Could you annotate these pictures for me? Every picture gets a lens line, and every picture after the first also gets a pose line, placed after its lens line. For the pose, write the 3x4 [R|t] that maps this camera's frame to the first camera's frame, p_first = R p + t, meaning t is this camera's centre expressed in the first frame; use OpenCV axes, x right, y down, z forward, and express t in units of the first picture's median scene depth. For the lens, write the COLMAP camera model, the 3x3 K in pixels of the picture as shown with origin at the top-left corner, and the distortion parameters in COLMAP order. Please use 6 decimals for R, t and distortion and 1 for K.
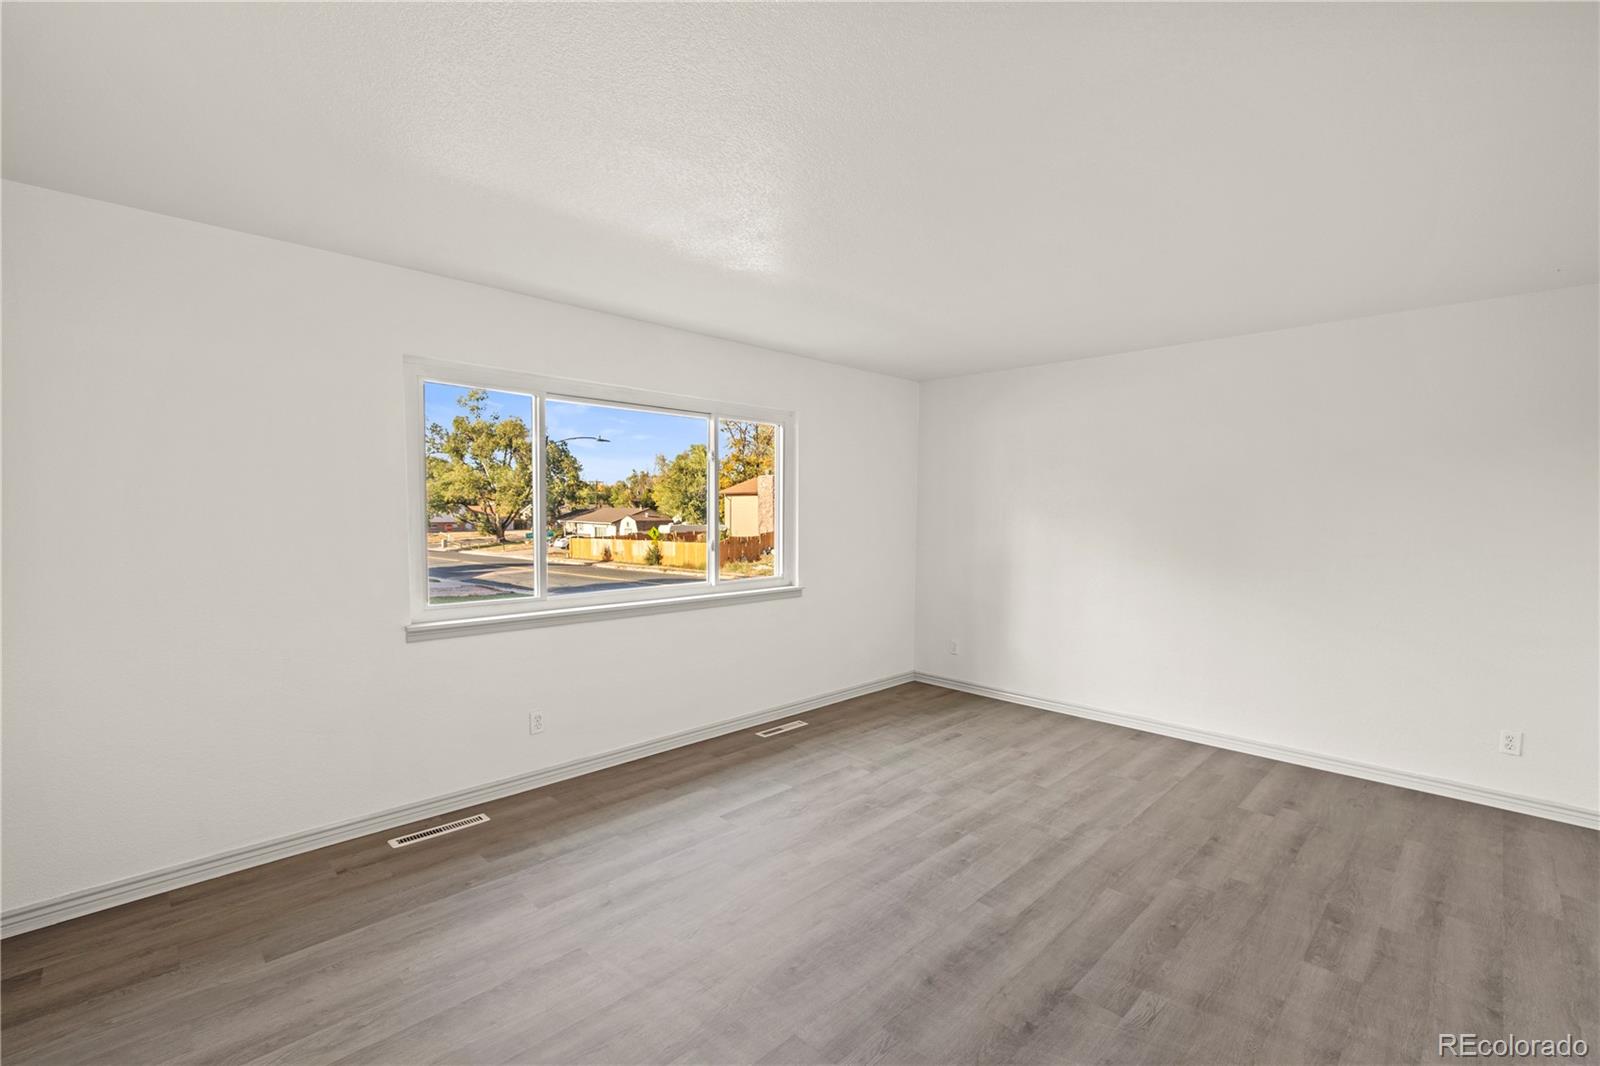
lens RADIAL K [[696.8, 0, 790.5], [0, 696.8, 482.2], [0, 0, 1]] dist [-0.001629, 0.000034]
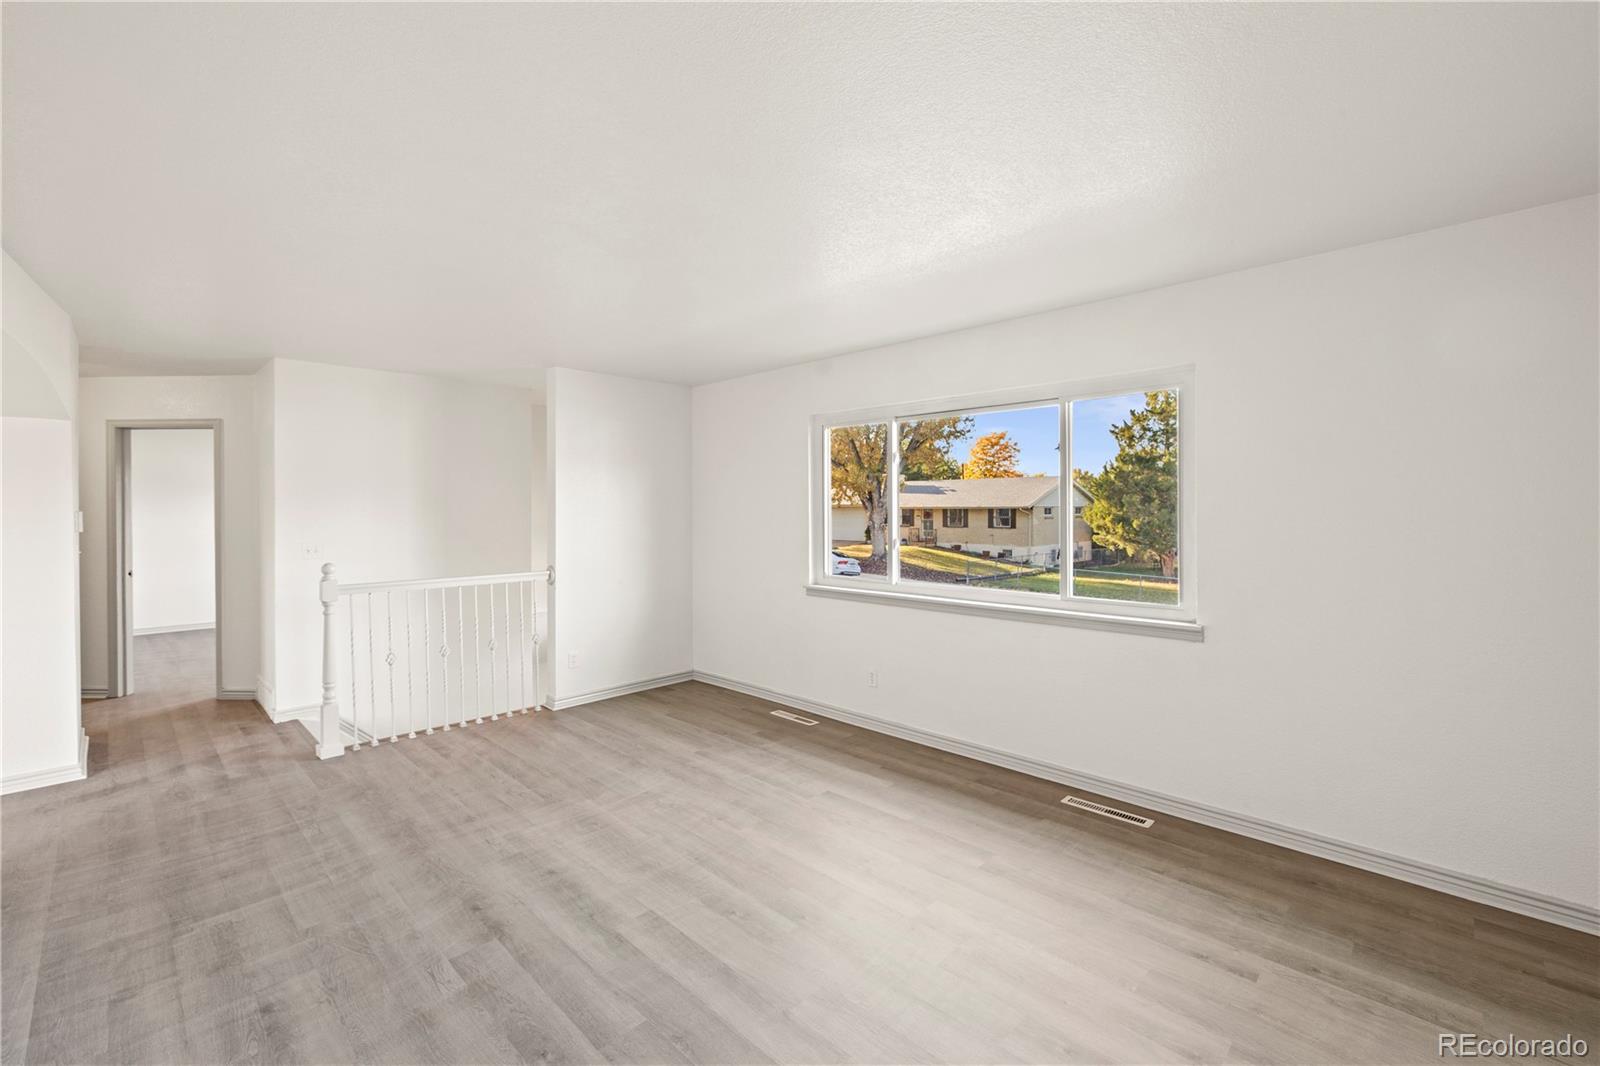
lens RADIAL K [[676.7, 0, 788.3], [0, 676.7, 514.4], [0, 0, 1]] dist [-0.000886, 0.000080]
pose [[0.013393, -0.000355, -0.999910, 0.962574], [0.042265, 0.999106, 0.000211, 0.049210], [0.999017, -0.042264, 0.013396, 0.957907]]
